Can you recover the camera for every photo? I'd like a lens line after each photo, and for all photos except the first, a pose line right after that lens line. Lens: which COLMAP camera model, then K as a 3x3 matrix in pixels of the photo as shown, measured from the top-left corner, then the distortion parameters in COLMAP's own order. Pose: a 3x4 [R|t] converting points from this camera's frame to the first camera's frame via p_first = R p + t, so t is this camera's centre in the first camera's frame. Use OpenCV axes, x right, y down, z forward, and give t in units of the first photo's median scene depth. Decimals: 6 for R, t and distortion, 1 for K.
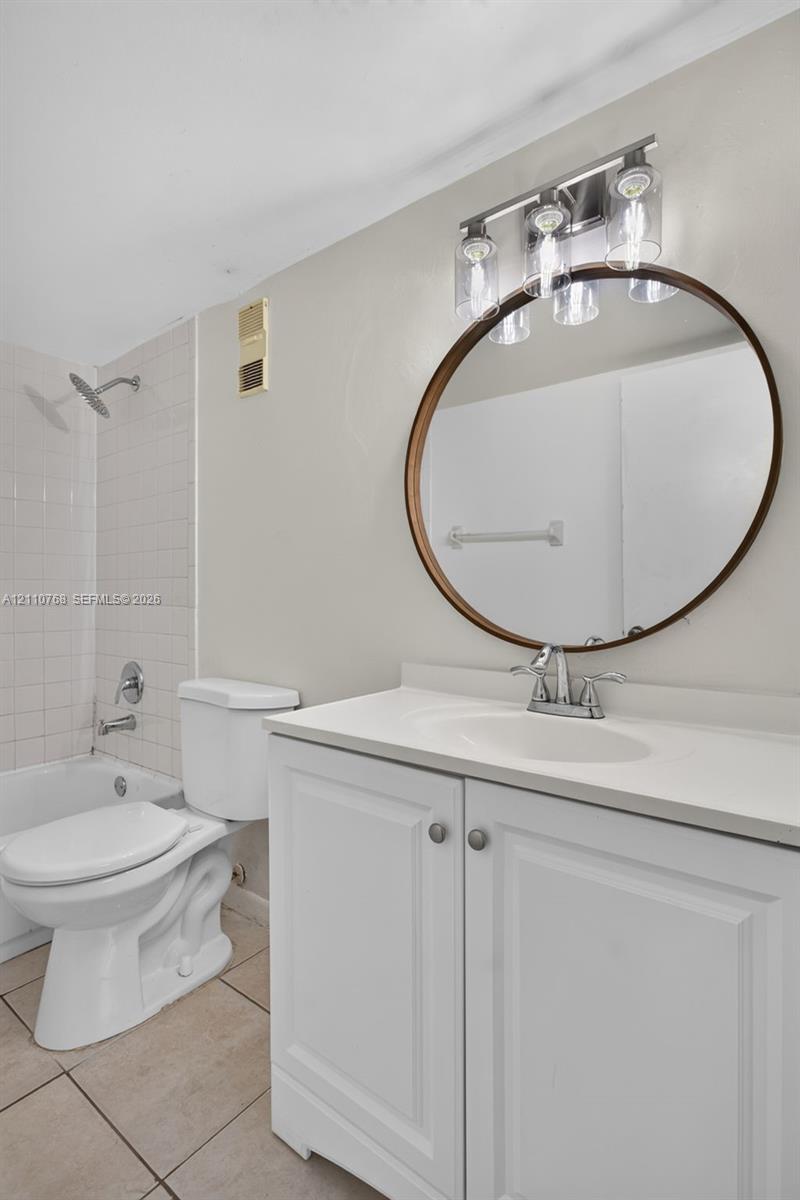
lens RADIAL K [[558.1, 0, 397.1], [0, 558.1, 585.6], [0, 0, 1]] dist [-0.015268, 0.000360]
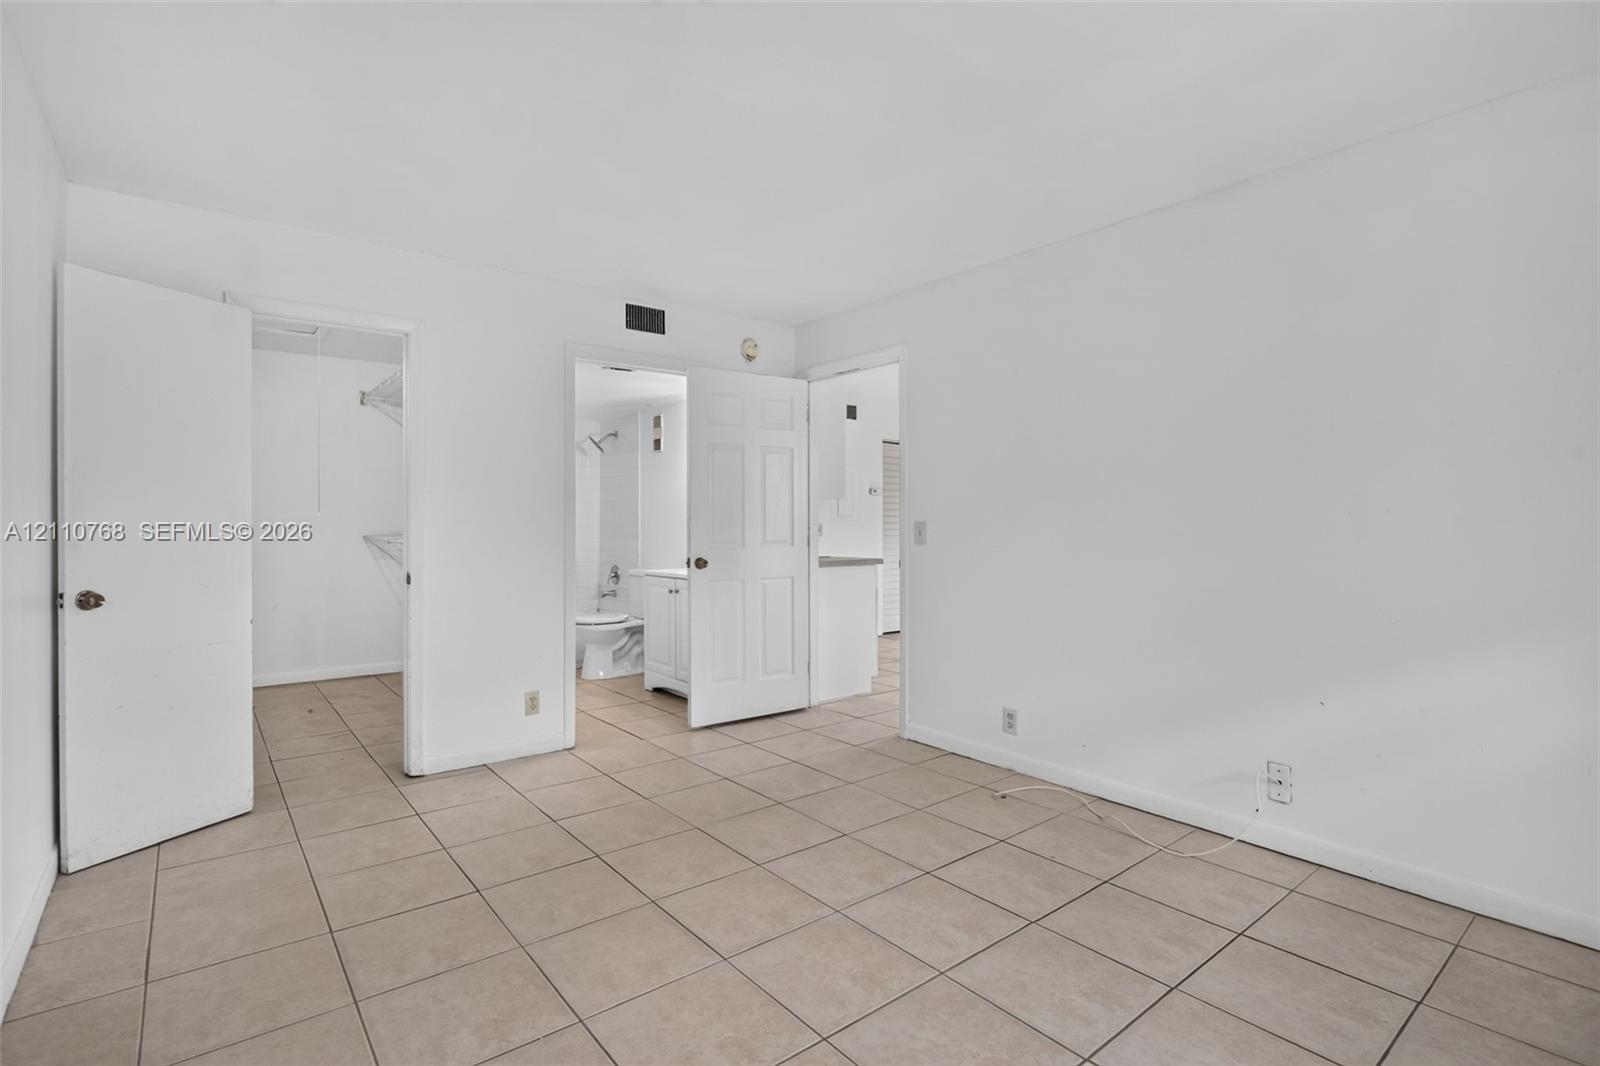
lens RADIAL K [[766.9, 0, 800.0], [0, 766.9, 533.0], [0, 0, 1]] dist [-0.004681, 0.000631]
pose [[0.971728, 0.008670, -0.235946, 1.434651], [-0.002425, 0.999639, 0.026747, -0.104951], [0.236092, -0.025419, 0.971398, -2.670465]]
